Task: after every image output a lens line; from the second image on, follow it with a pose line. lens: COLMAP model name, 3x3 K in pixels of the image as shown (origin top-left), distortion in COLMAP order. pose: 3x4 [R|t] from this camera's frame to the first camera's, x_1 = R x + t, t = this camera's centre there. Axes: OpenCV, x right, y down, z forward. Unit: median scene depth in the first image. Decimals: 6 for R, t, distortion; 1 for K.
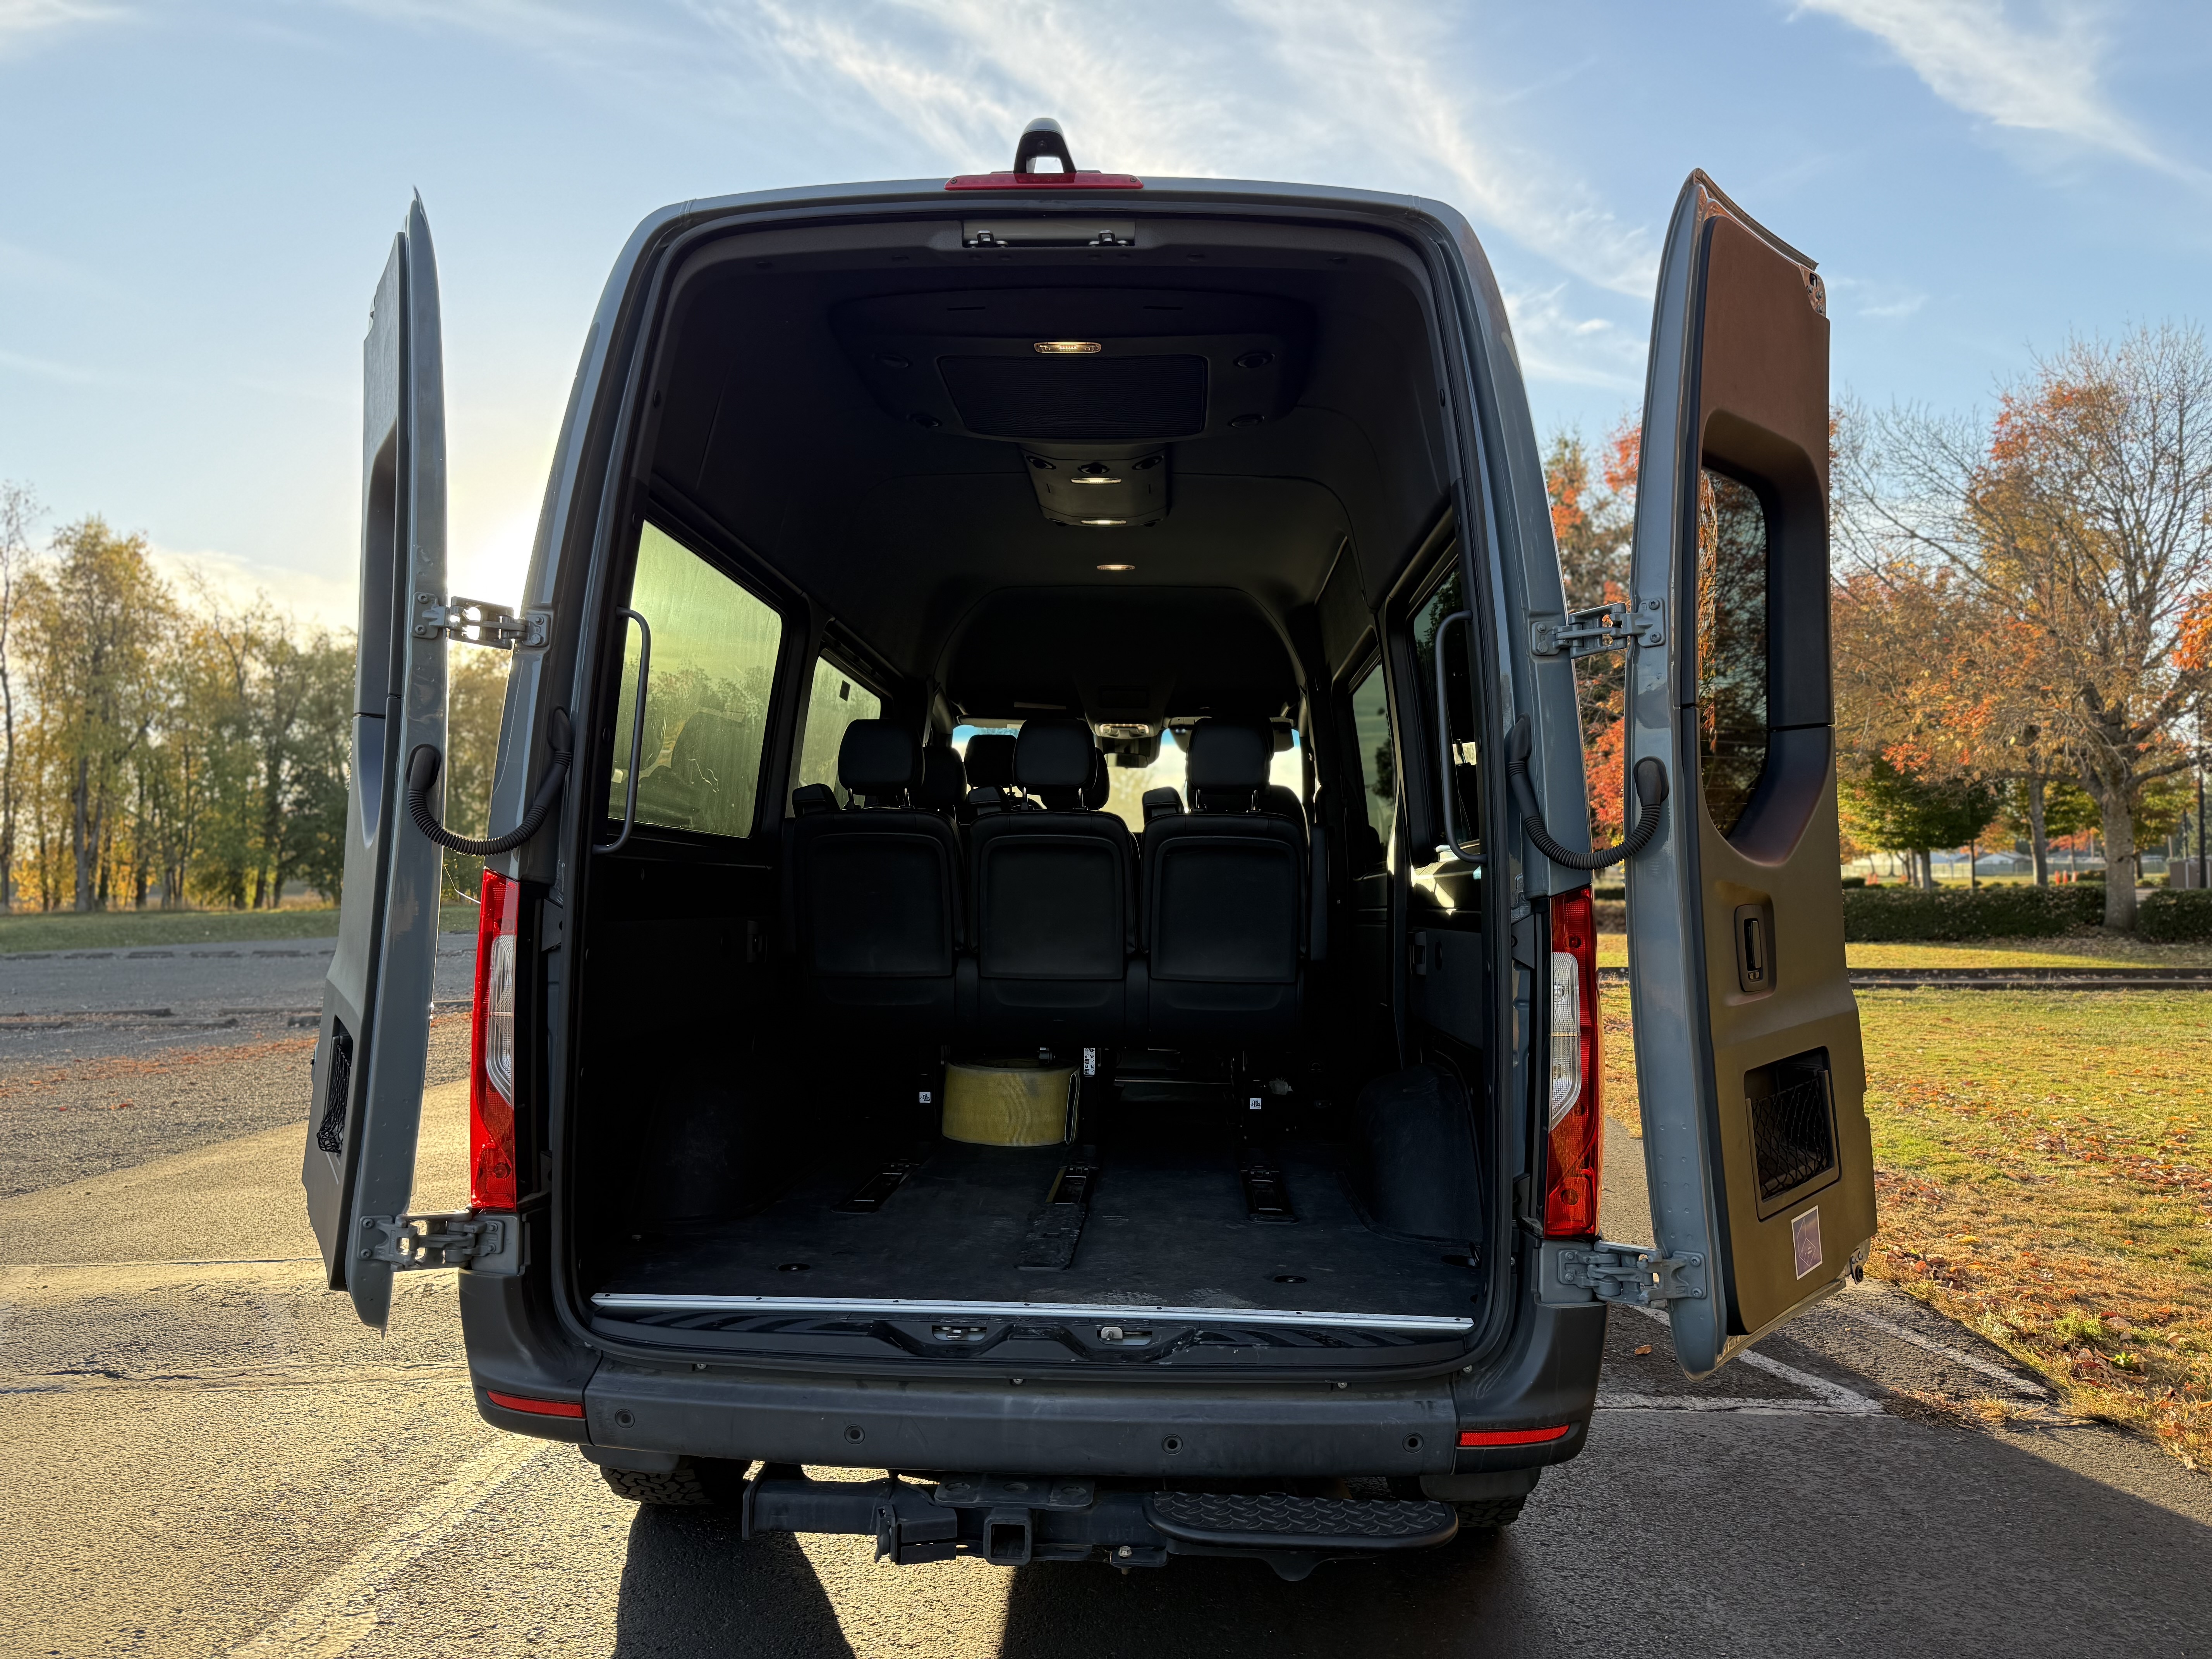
lens RADIAL K [[1492.3, 0, 1104.2], [0, 1492.3, 846.6], [0, 0, 1]] dist [0.081085, -0.129283]
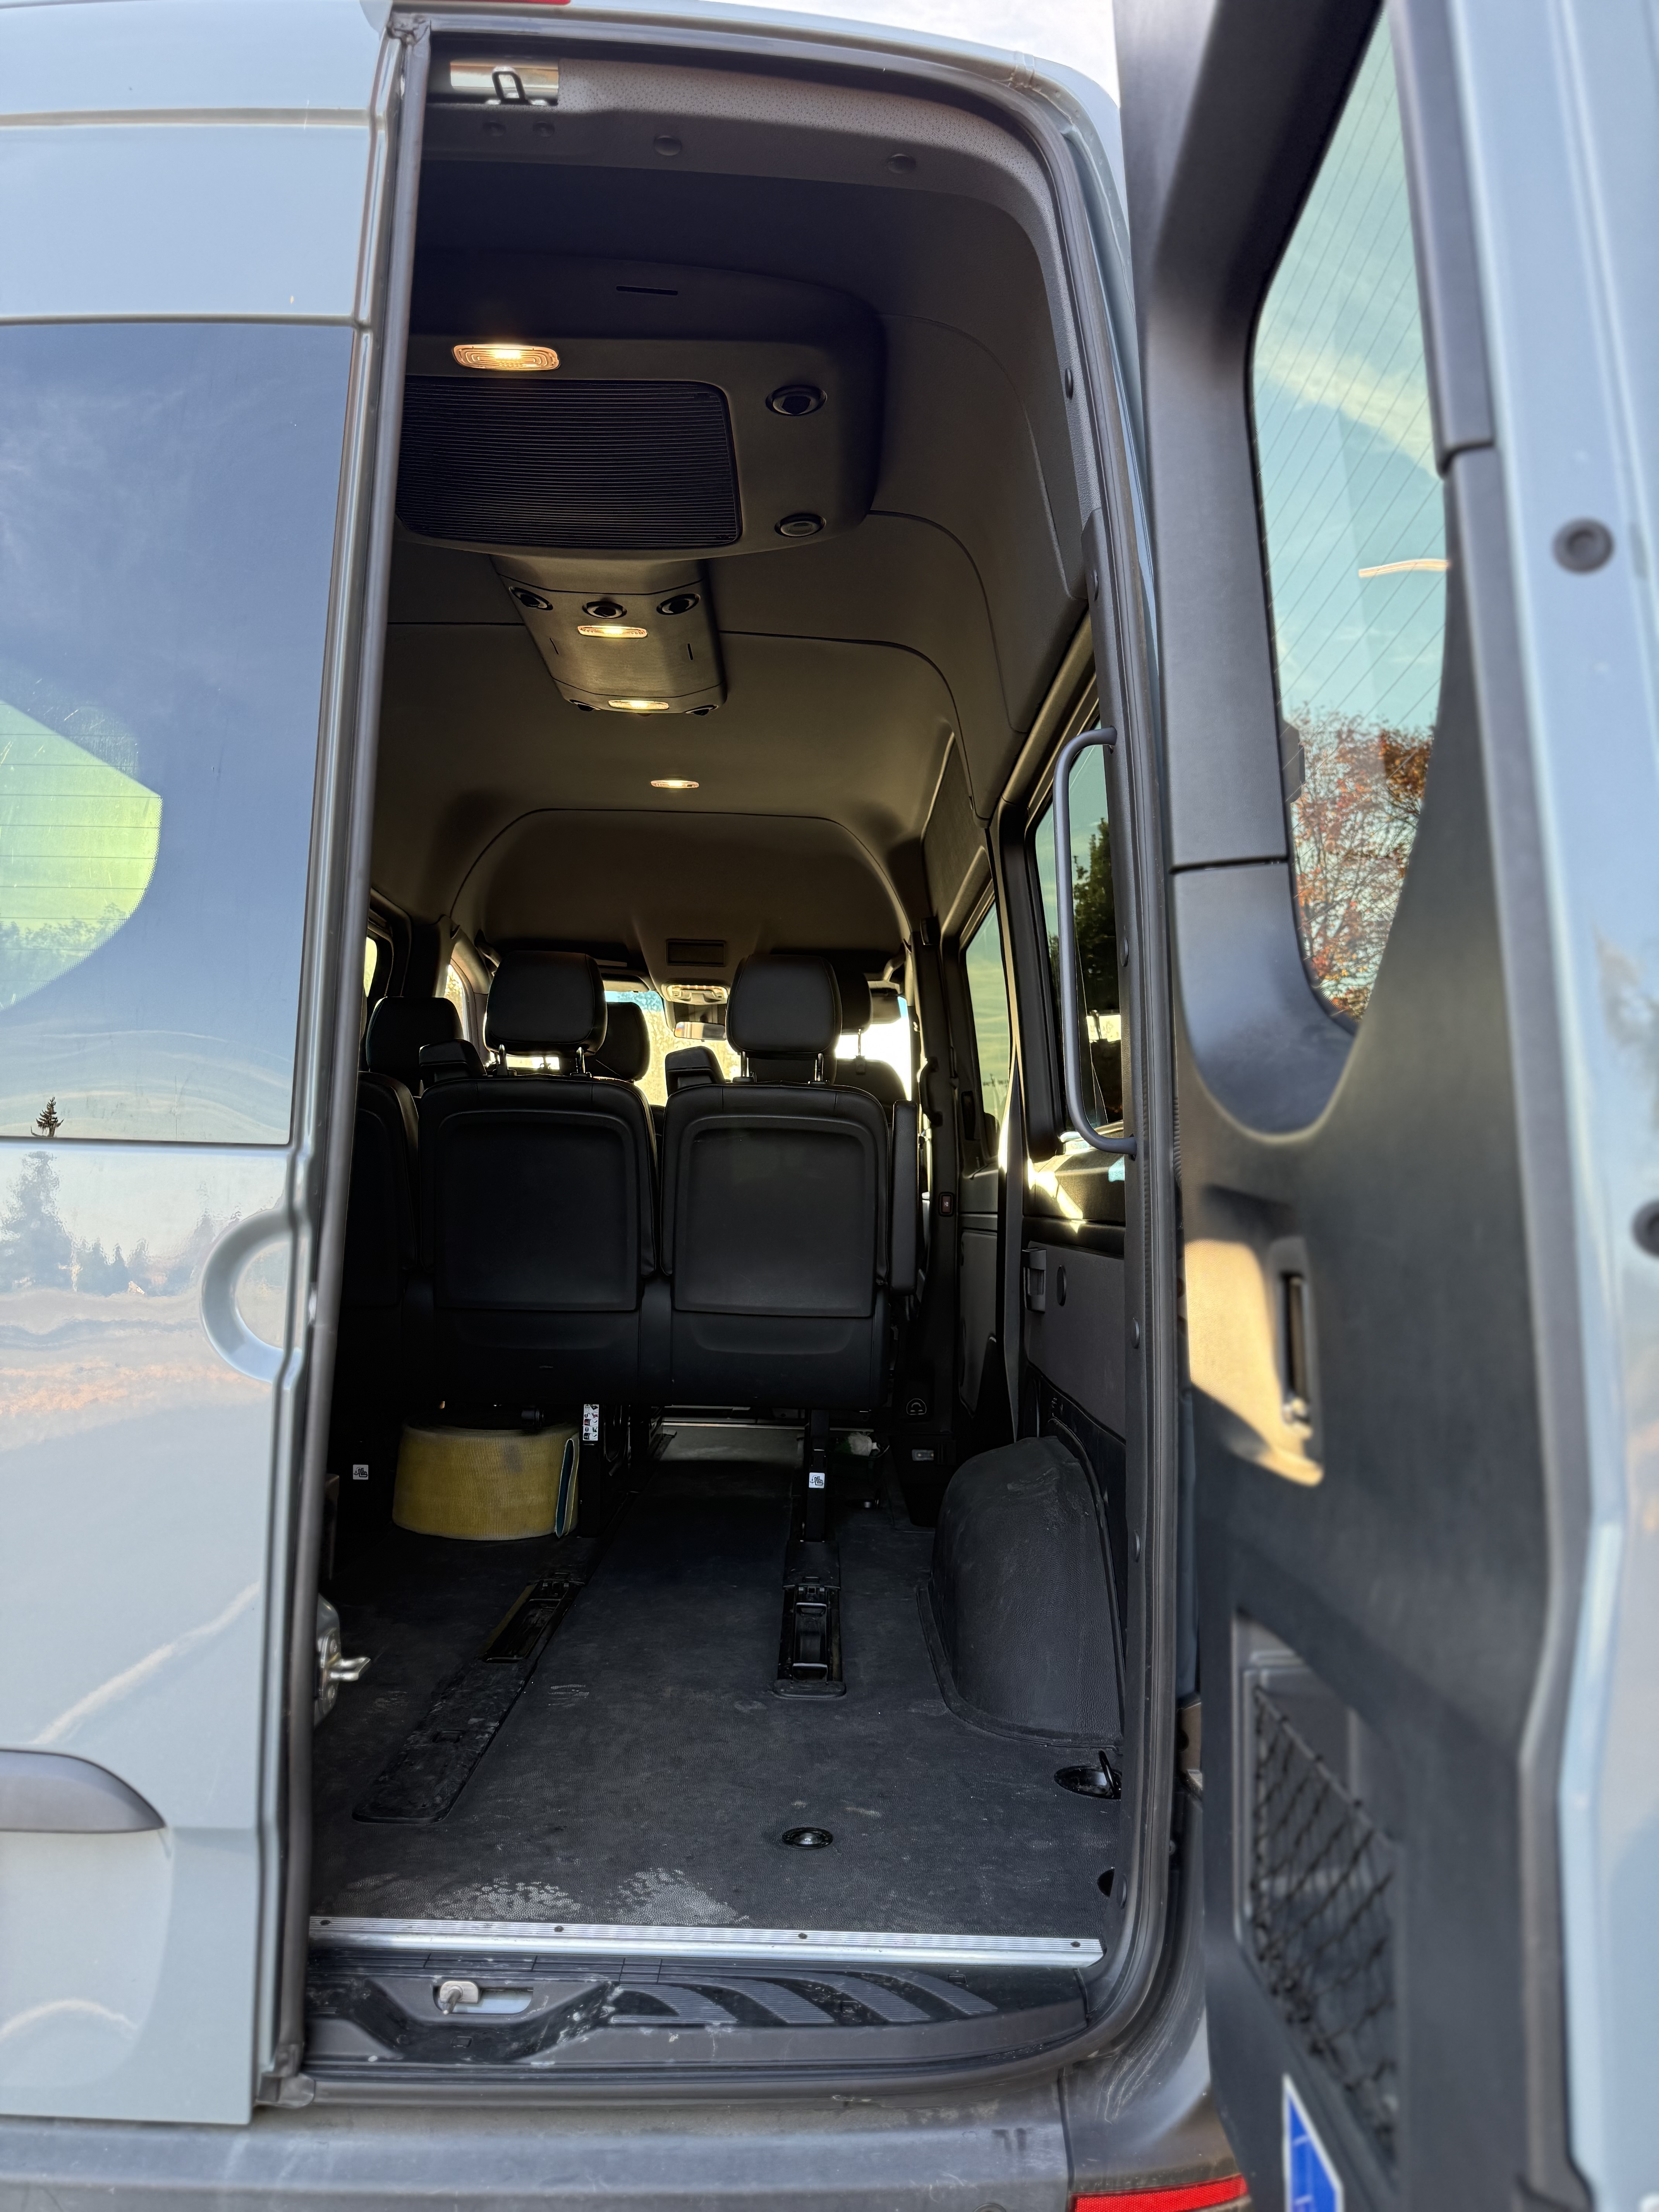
lens RADIAL K [[1507.0, 0, 829.5], [0, 1507.0, 1106.0], [0, 0, 1]] dist [0.035013, -0.055465]
pose [[0.998263, 0.016431, 0.056584, 0.077581], [-0.015070, 0.999589, -0.024387, 0.006669], [-0.056962, 0.023492, 0.998100, 0.316918]]
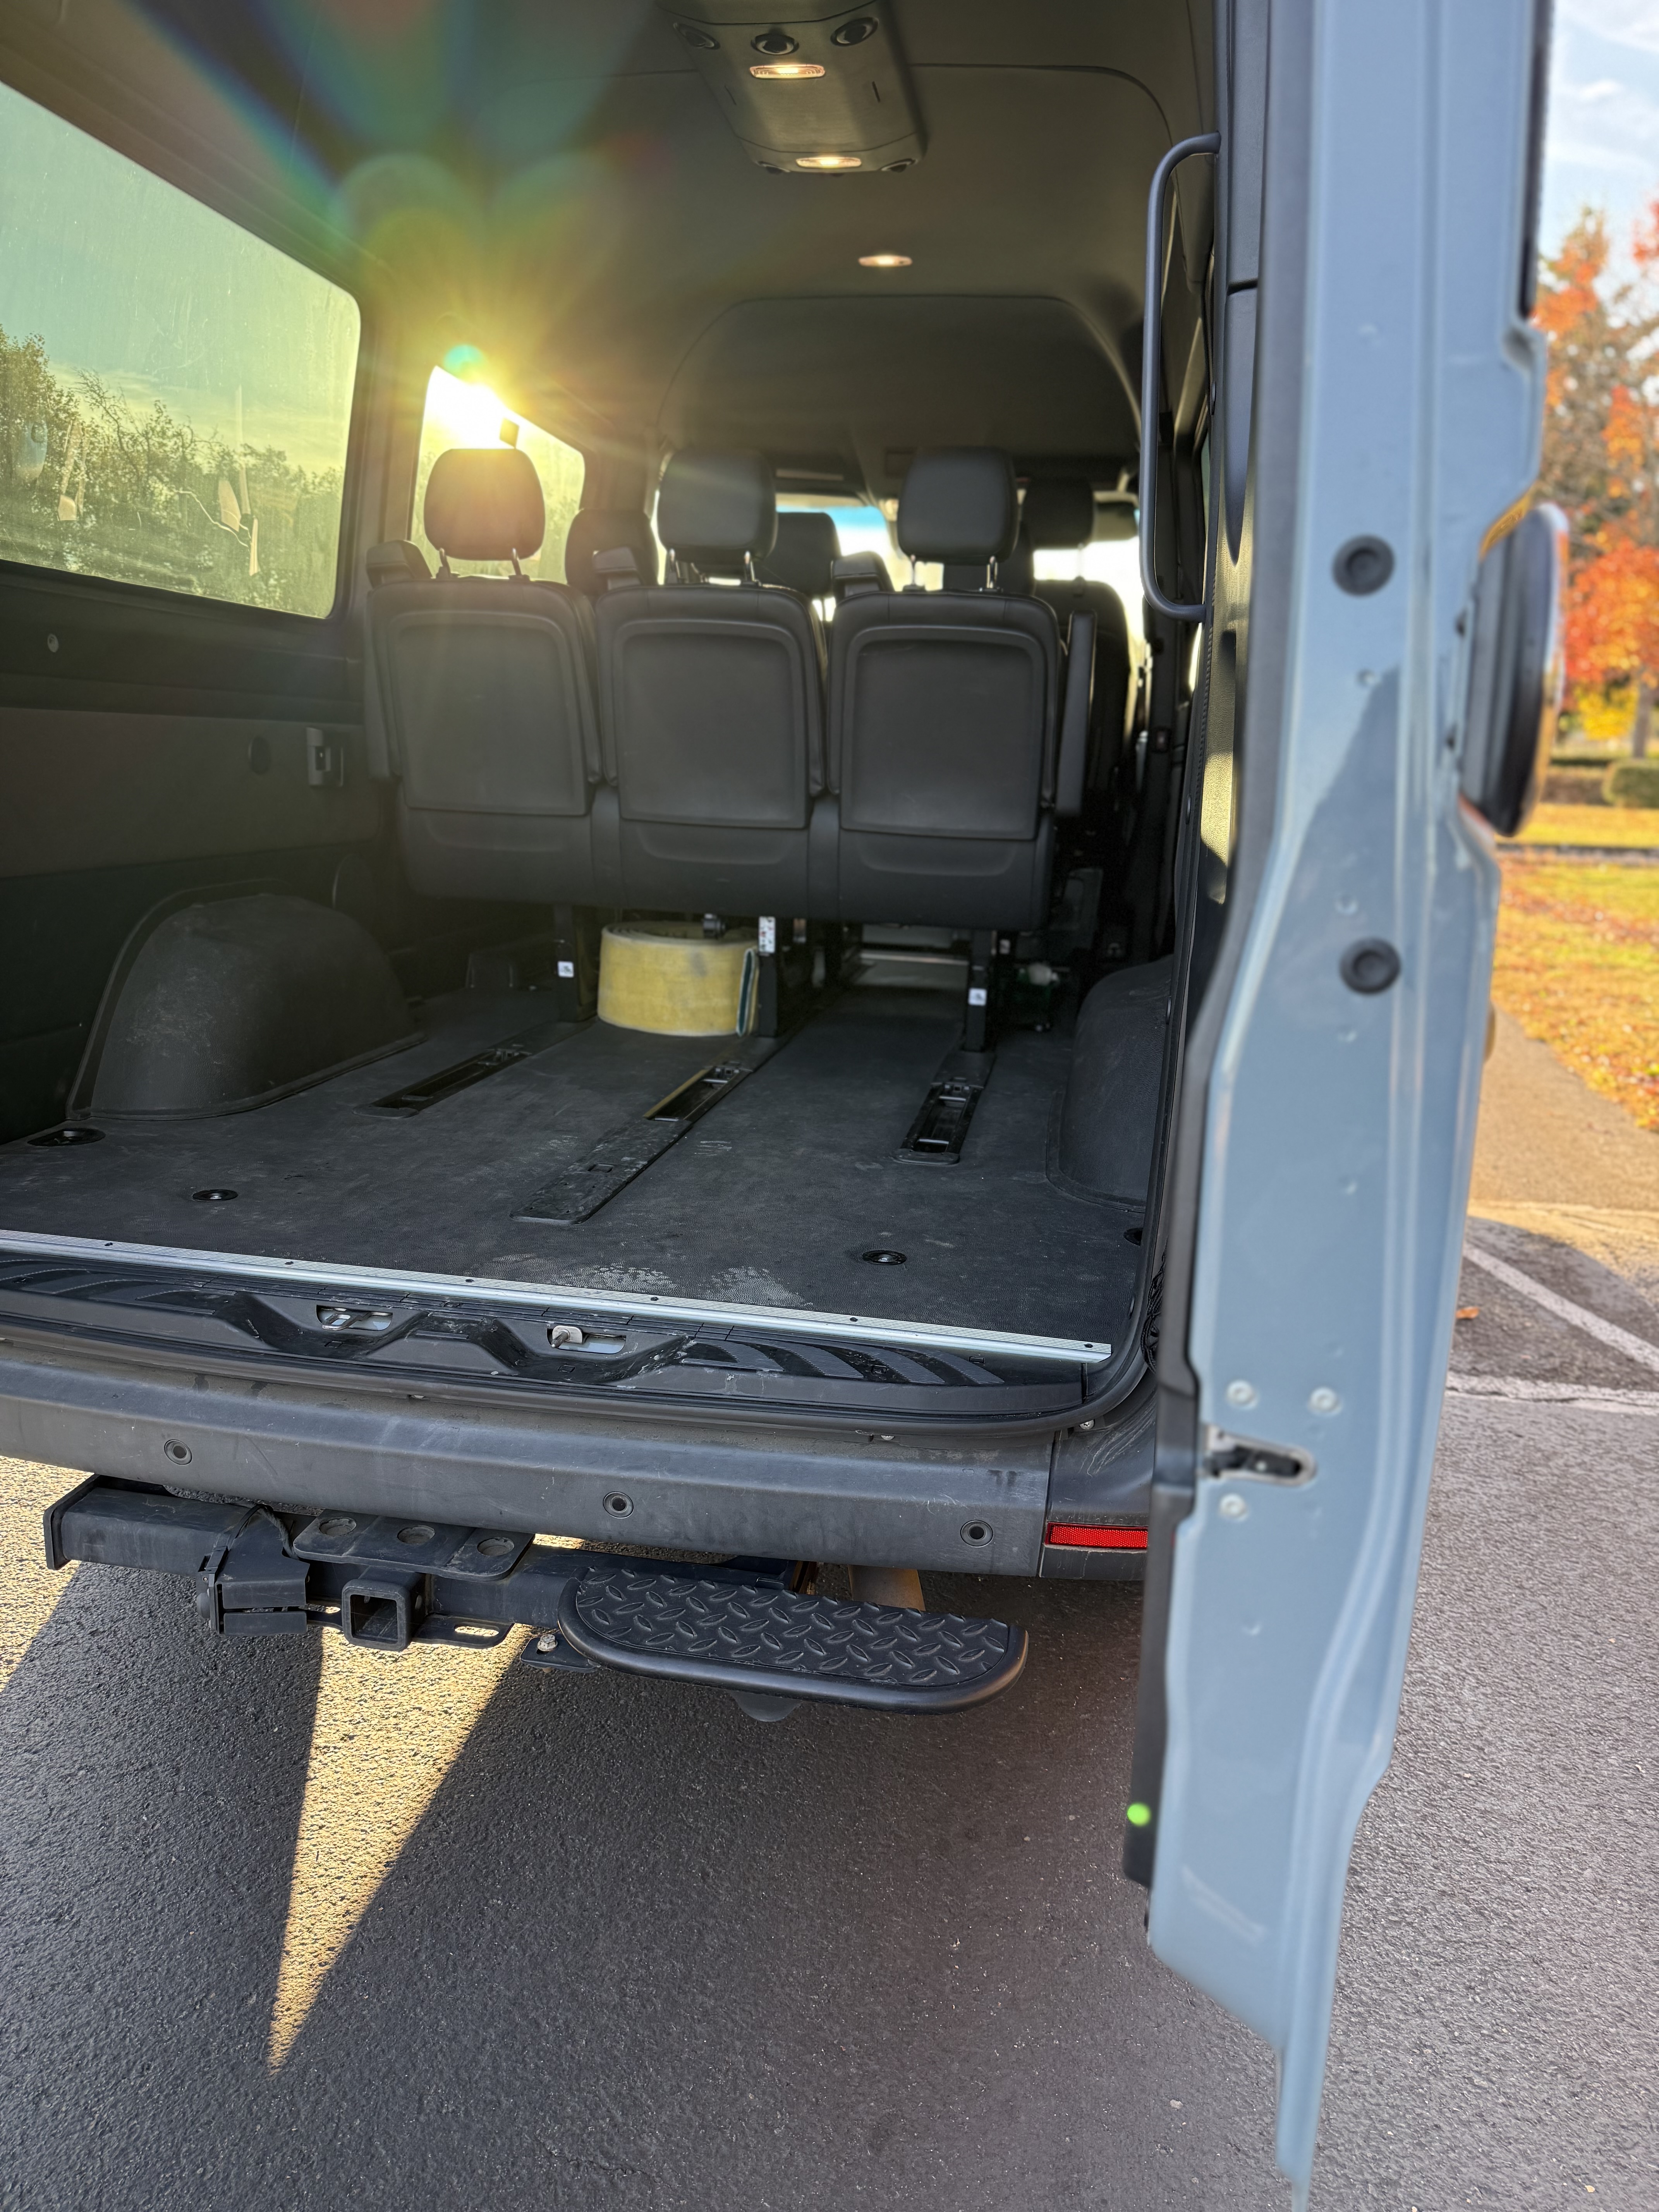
lens RADIAL K [[1492.3, 0, 832.4], [0, 1492.3, 1111.1], [0, 0, 1]] dist [0.081085, -0.129283]
pose [[0.991899, 0.054333, -0.114819, 0.145551], [-0.022464, 0.964689, 0.262432, 0.034298], [0.125024, -0.257727, 0.958095, 0.290833]]
